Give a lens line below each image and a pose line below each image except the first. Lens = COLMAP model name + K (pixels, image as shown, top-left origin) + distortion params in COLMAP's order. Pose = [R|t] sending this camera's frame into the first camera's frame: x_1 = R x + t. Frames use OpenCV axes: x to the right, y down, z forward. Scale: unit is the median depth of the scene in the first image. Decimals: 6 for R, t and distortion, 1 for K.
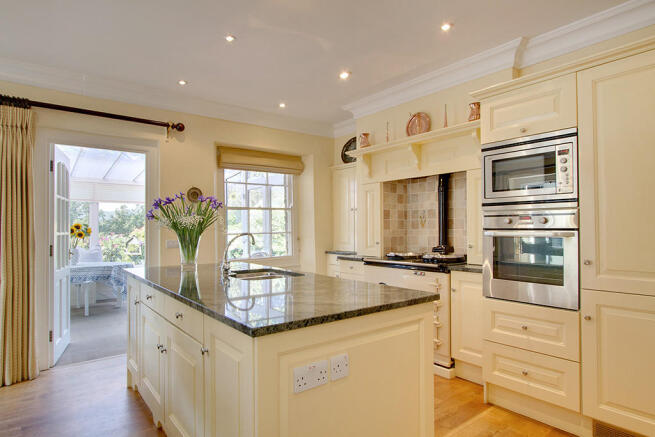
lens RADIAL K [[385.9, 0, 325.5], [0, 385.9, 221.0], [0, 0, 1]] dist [0.015805, 0.000468]
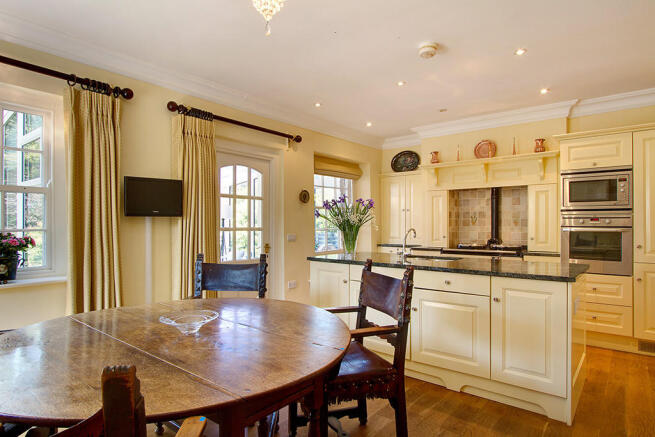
lens RADIAL K [[385.9, 0, 326.1], [0, 385.9, 221.4], [0, 0, 1]] dist [0.015805, 0.000468]
pose [[0.969480, 0.008108, 0.245038, -0.589104], [-0.010650, 0.999902, 0.009049, -0.002627], [-0.244941, -0.011383, 0.969471, -0.168557]]
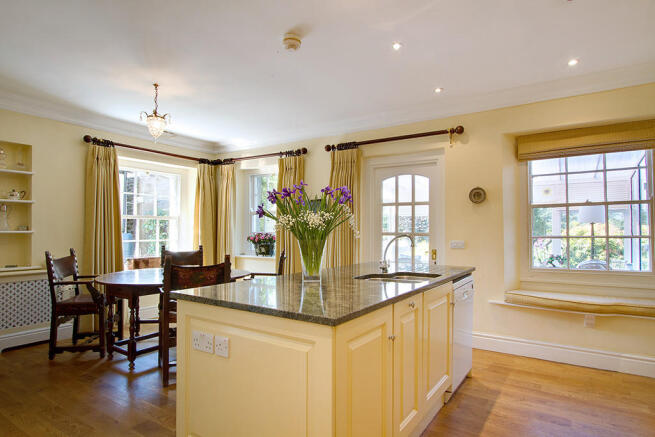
lens RADIAL K [[385.9, 0, 329.5], [0, 385.9, 220.4], [0, 0, 1]] dist [0.015805, 0.000468]
pose [[0.323902, -0.017134, -0.945936, 0.476158], [0.012337, 0.999827, -0.013885, 0.004359], [0.946010, -0.007173, 0.324057, 0.353516]]
